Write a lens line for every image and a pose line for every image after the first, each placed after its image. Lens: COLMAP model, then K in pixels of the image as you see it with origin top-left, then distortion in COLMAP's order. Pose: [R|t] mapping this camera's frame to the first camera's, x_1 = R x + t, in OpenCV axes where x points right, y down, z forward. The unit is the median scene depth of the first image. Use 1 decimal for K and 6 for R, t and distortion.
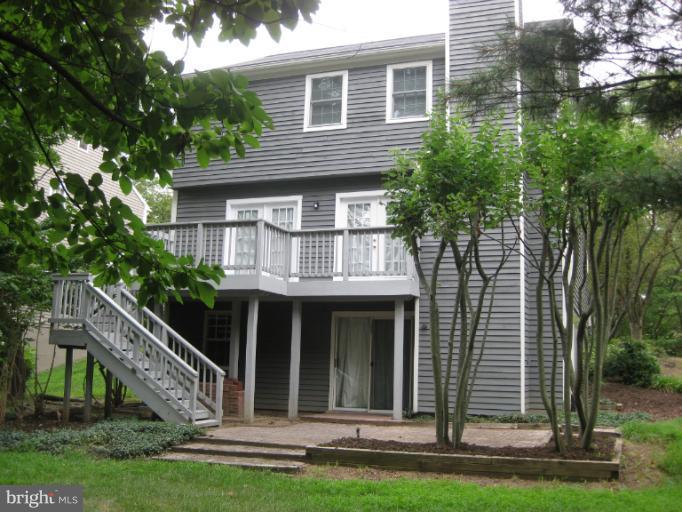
lens RADIAL K [[920.2, 0, 341.0], [0, 920.2, 256.0], [0, 0, 1]] dist [-0.232101, 0.006388]
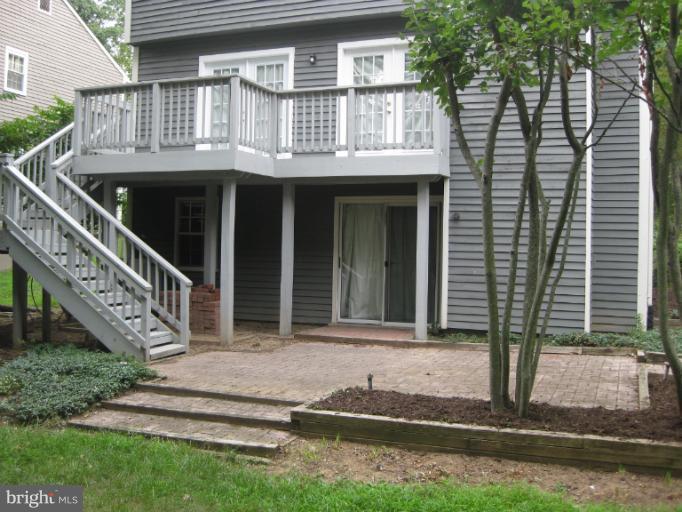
lens RADIAL K [[920.2, 0, 341.0], [0, 920.2, 256.0], [0, 0, 1]] dist [-0.232101, 0.006388]
pose [[0.999889, -0.009926, -0.011146, 0.004066], [0.011313, 0.991160, 0.132192, 0.008597], [0.009735, -0.132303, 0.991161, 0.249057]]
